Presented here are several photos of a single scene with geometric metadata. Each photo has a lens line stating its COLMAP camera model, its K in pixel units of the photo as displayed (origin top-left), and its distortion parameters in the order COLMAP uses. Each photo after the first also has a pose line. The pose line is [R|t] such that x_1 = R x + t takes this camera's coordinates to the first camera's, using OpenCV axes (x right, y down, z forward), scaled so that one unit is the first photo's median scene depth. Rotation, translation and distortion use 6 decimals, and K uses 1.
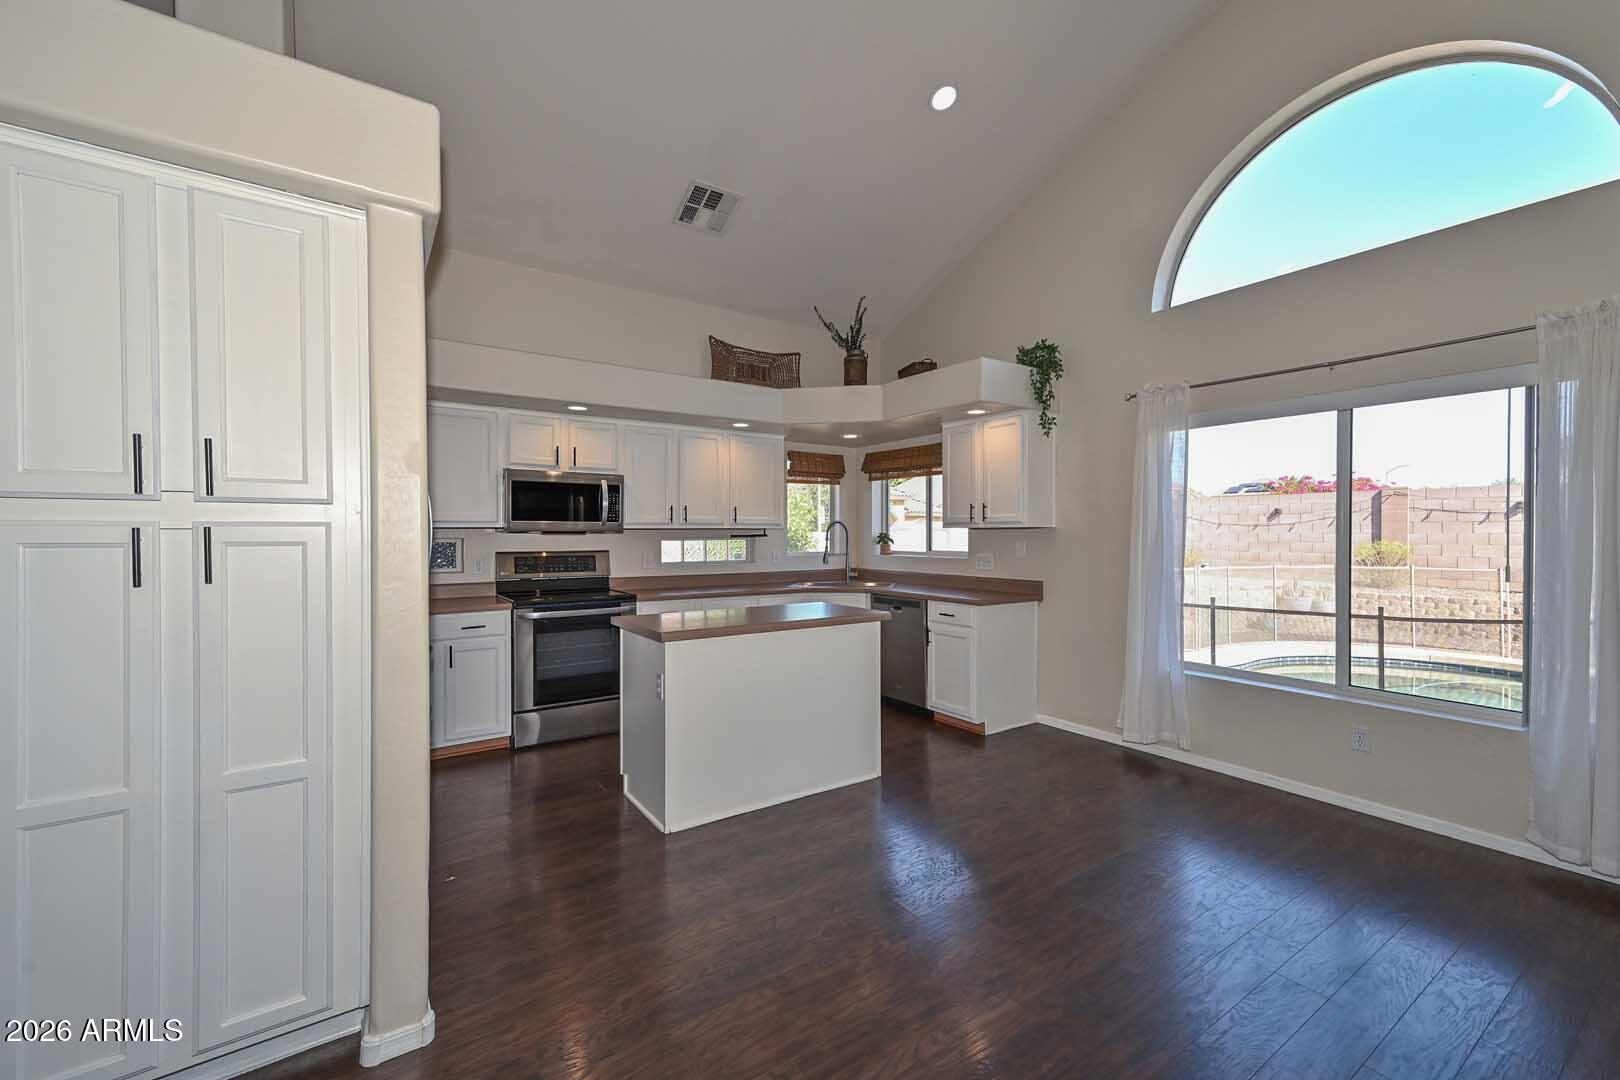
lens RADIAL K [[662.4, 0, 810.0], [0, 662.4, 540.0], [0, 0, 1]] dist [0.000420, 0.000025]
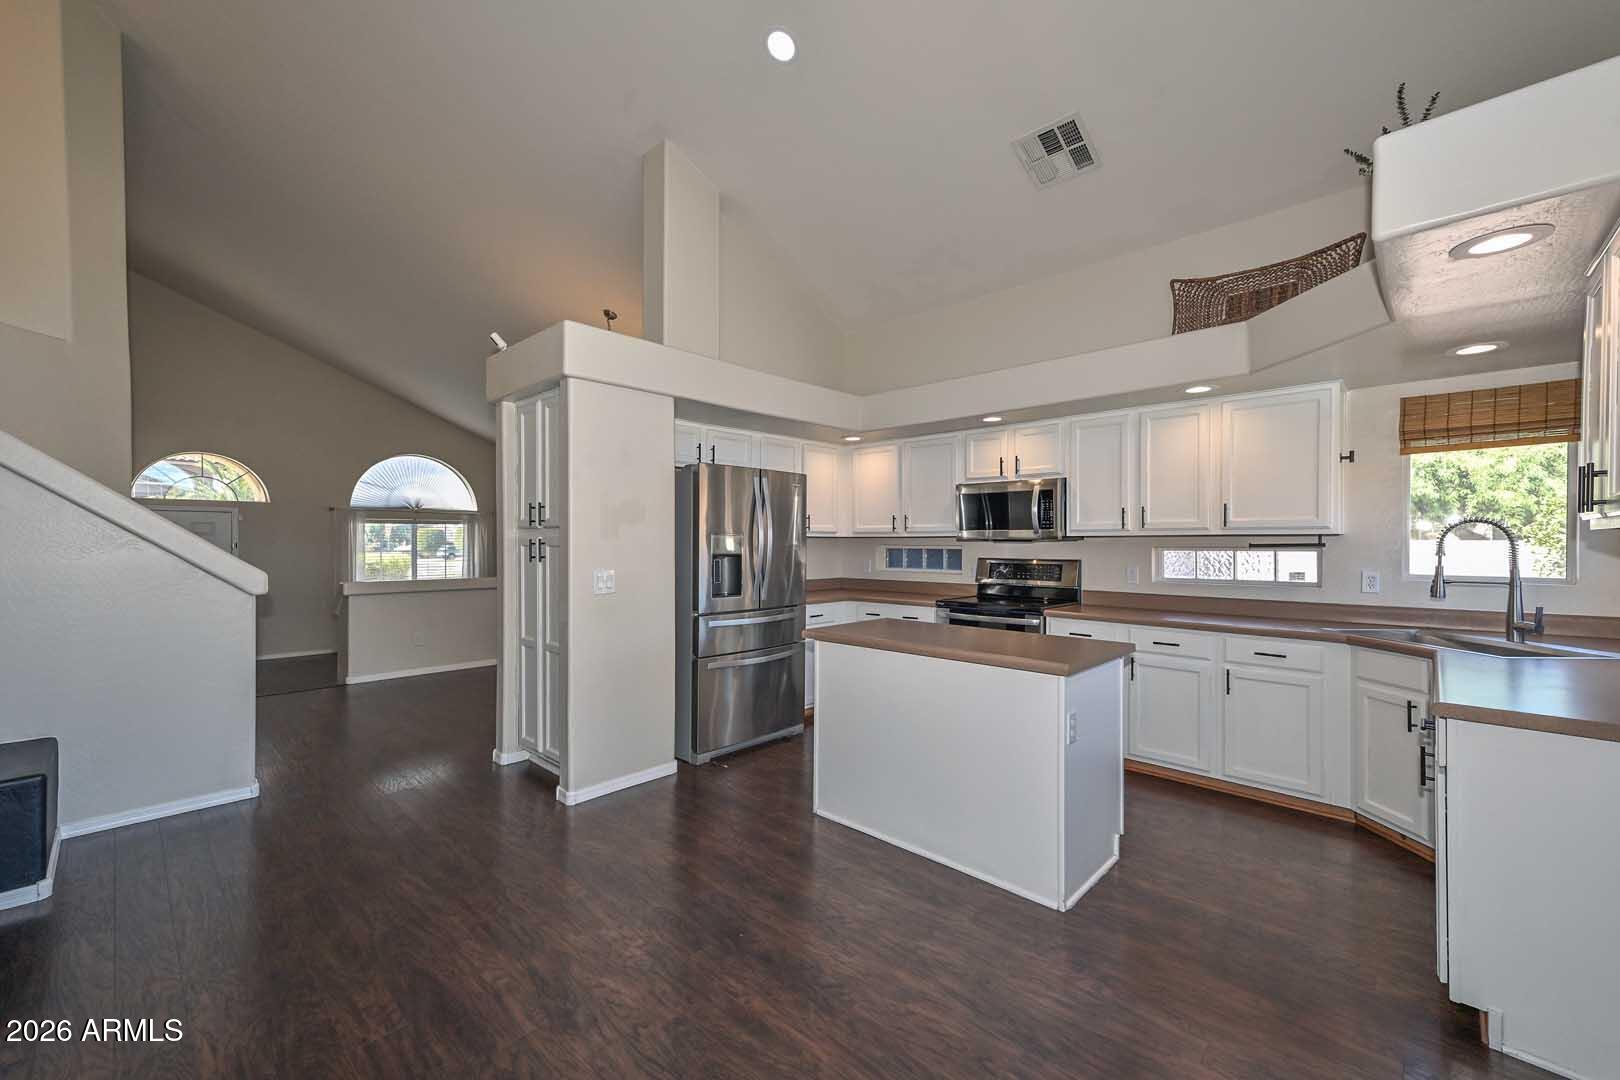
lens RADIAL K [[653.7, 0, 810.0], [0, 653.7, 540.0], [0, 0, 1]] dist [0.033532, 0.000058]
pose [[0.215059, 0.001833, -0.976599, 0.512992], [-0.007769, 0.999970, 0.000166, -0.009402], [0.976570, 0.007552, 0.215066, 0.448911]]
